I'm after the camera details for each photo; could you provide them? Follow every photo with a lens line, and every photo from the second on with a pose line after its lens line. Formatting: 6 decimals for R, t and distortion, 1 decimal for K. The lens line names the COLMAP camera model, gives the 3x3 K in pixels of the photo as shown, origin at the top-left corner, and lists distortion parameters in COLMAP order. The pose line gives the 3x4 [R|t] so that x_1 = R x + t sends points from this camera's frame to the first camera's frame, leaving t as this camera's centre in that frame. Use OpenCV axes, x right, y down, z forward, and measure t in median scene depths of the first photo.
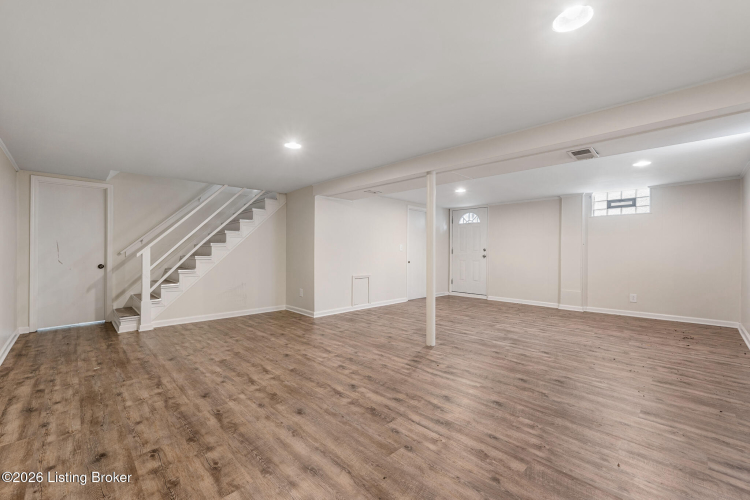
lens RADIAL K [[316.1, 0, 375.7], [0, 316.1, 250.5], [0, 0, 1]] dist [0.001588, -0.001360]
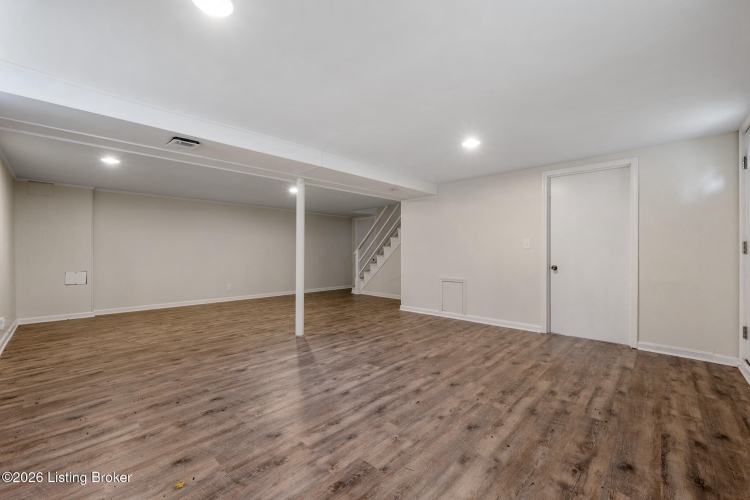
lens RADIAL K [[299.7, 0, 375.6], [0, 299.7, 252.6], [0, 0, 1]] dist [-0.002993, -0.000259]
pose [[0.028951, -0.003190, -0.999576, 1.495122], [0.006756, 0.999973, -0.002996, 0.012008], [0.999558, -0.006666, 0.028972, 1.483592]]
